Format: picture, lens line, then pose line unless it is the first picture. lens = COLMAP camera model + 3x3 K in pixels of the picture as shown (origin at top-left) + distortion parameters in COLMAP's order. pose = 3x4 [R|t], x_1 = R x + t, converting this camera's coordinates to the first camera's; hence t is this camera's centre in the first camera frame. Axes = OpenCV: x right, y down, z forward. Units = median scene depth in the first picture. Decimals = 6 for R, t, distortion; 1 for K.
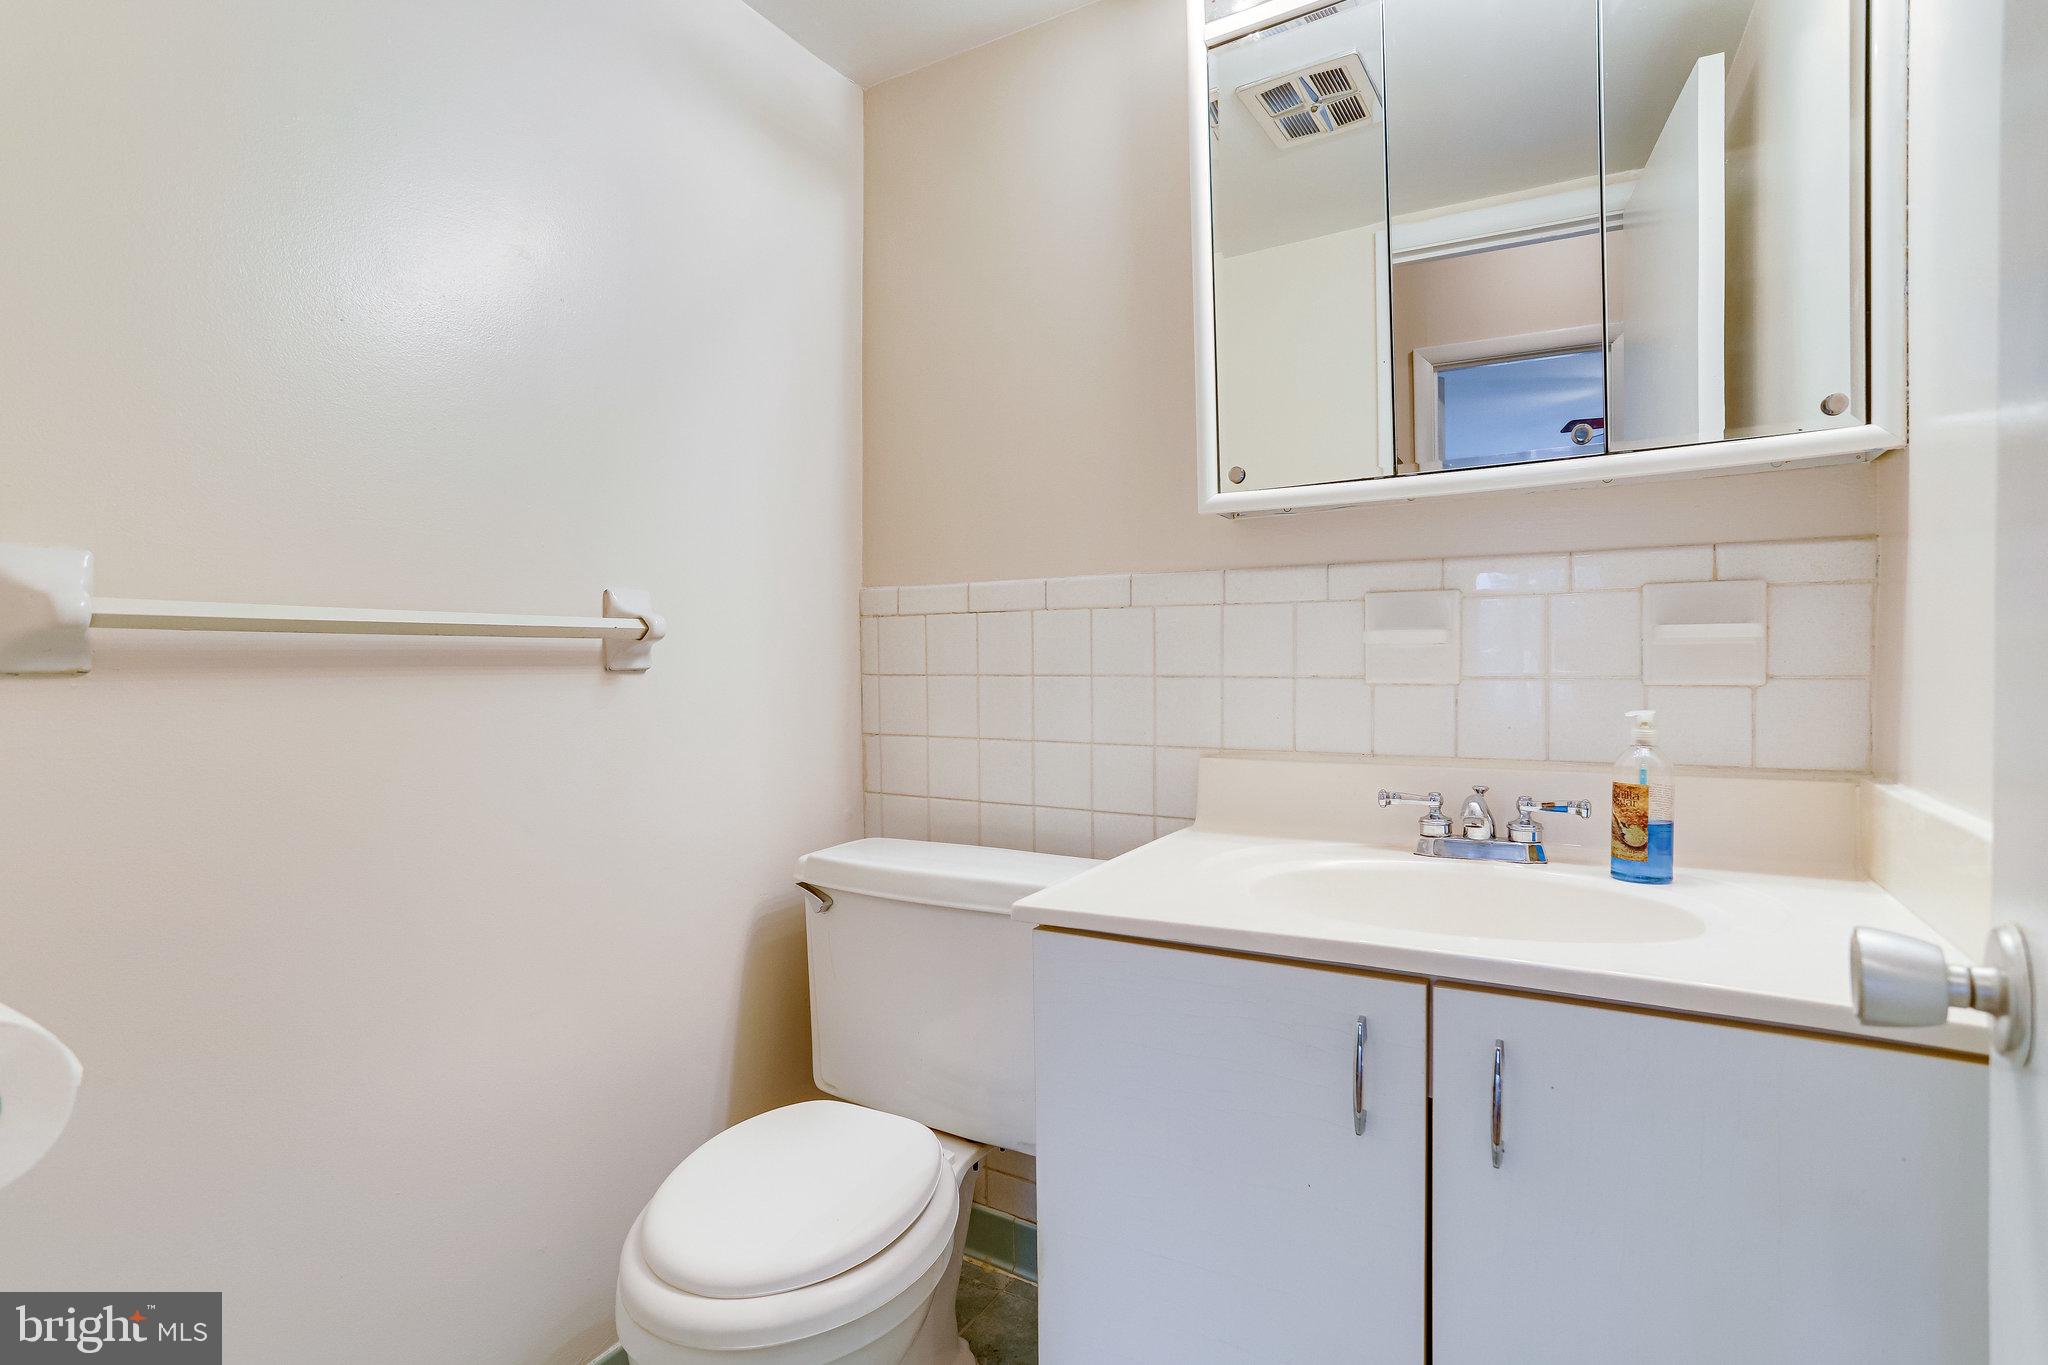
lens RADIAL K [[1007.8, 0, 1017.7], [0, 1007.8, 665.5], [0, 0, 1]] dist [-0.055222, 0.038967]
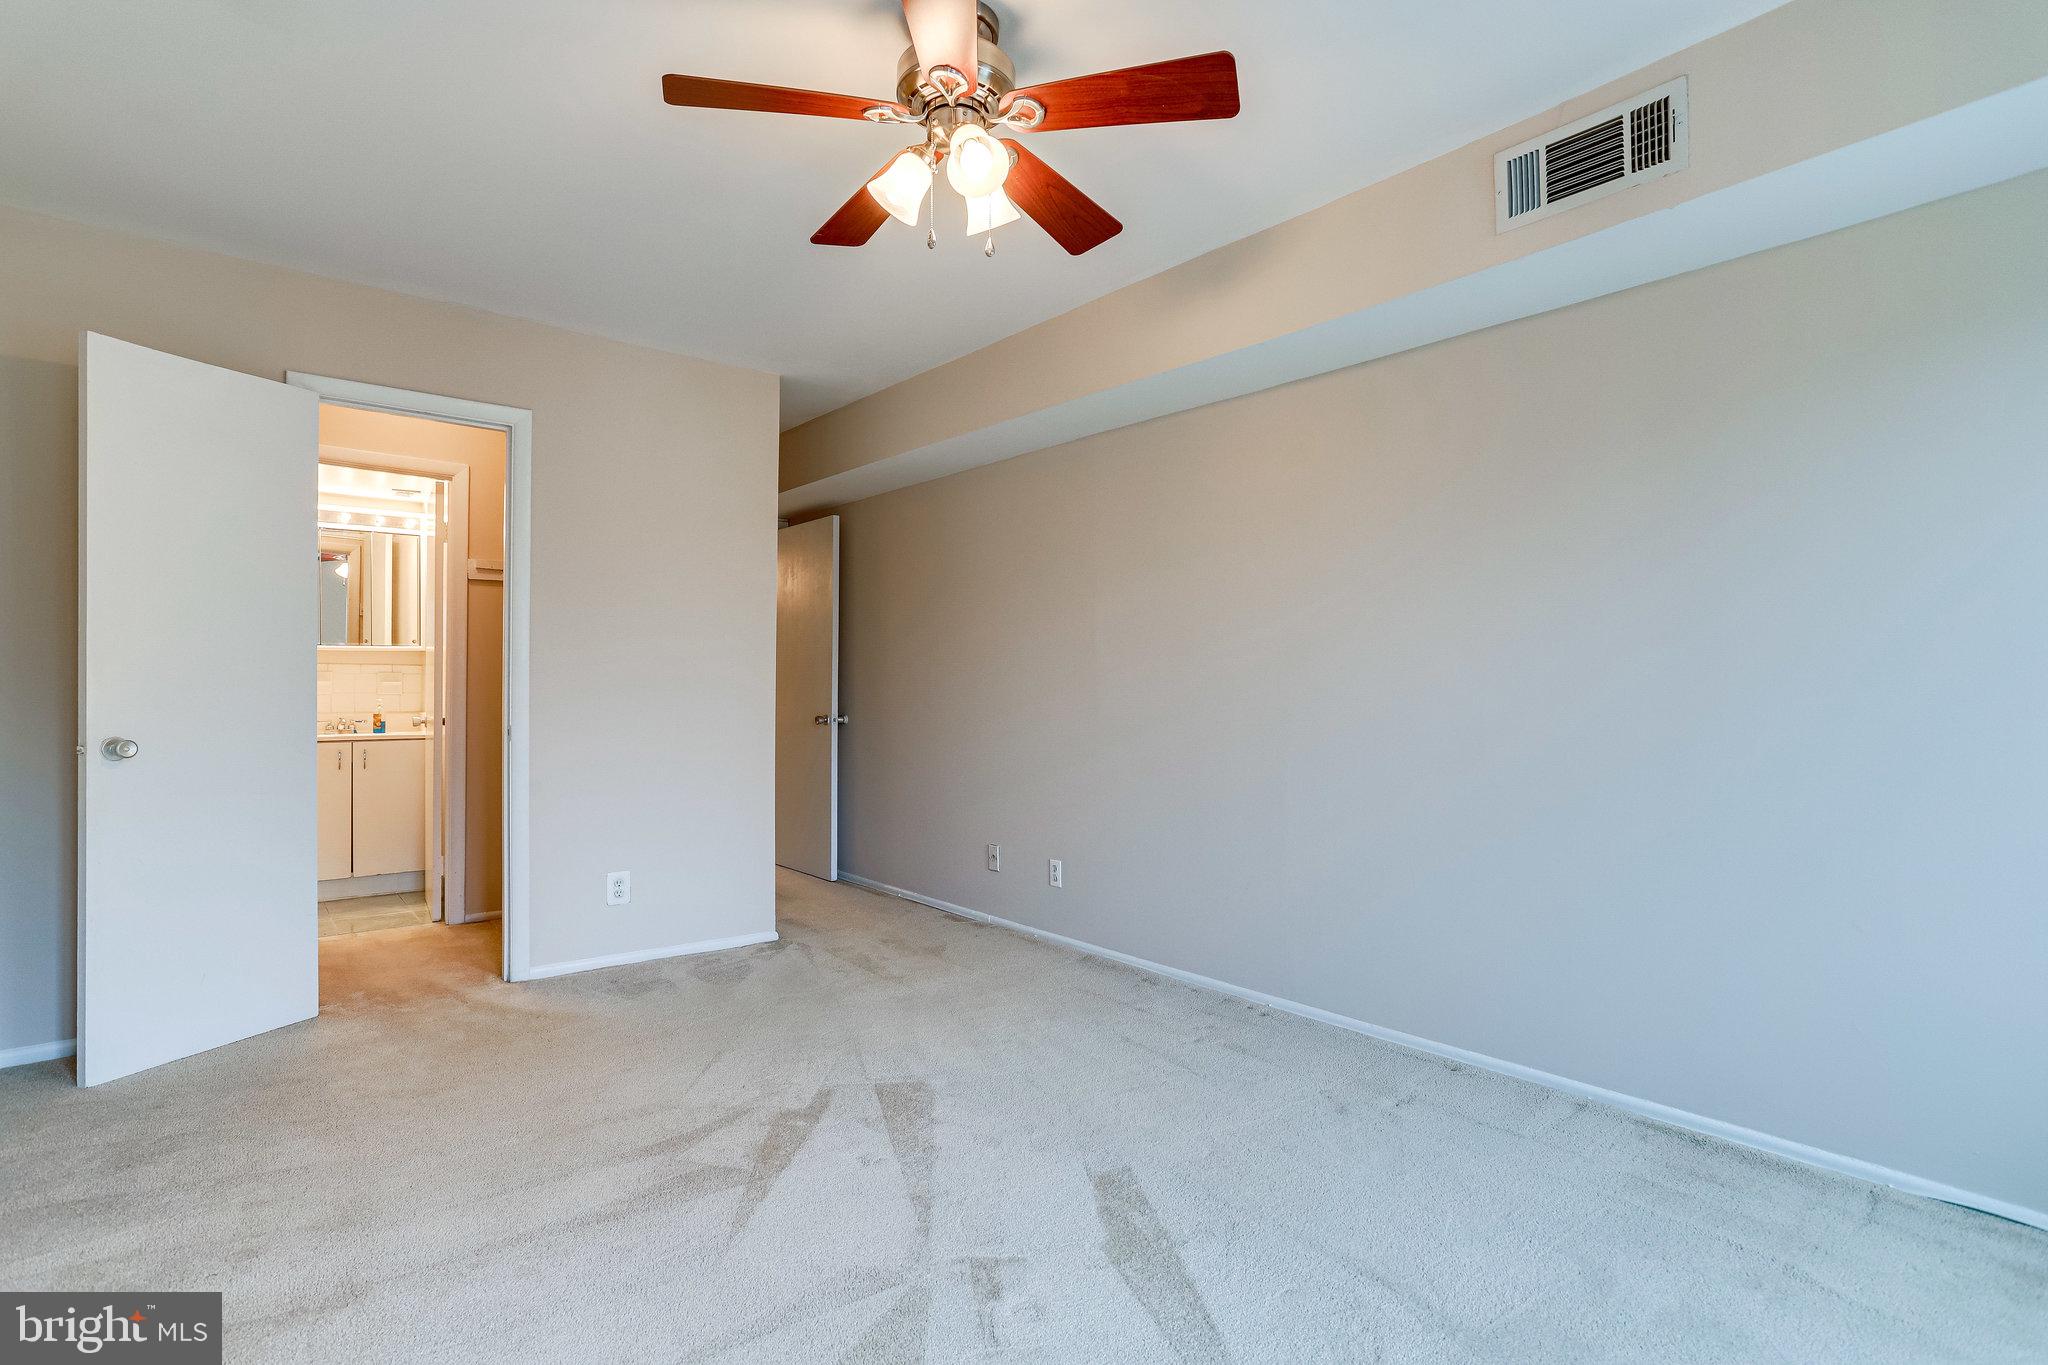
lens RADIAL K [[978.9, 0, 1013.6], [0, 978.9, 688.6], [0, 0, 1]] dist [-0.044548, 0.021586]
pose [[0.345287, 0.013336, 0.938402, -2.715109], [-0.002965, 0.999910, -0.013119, 0.030234], [-0.938492, 0.001747, 0.345295, -3.544675]]
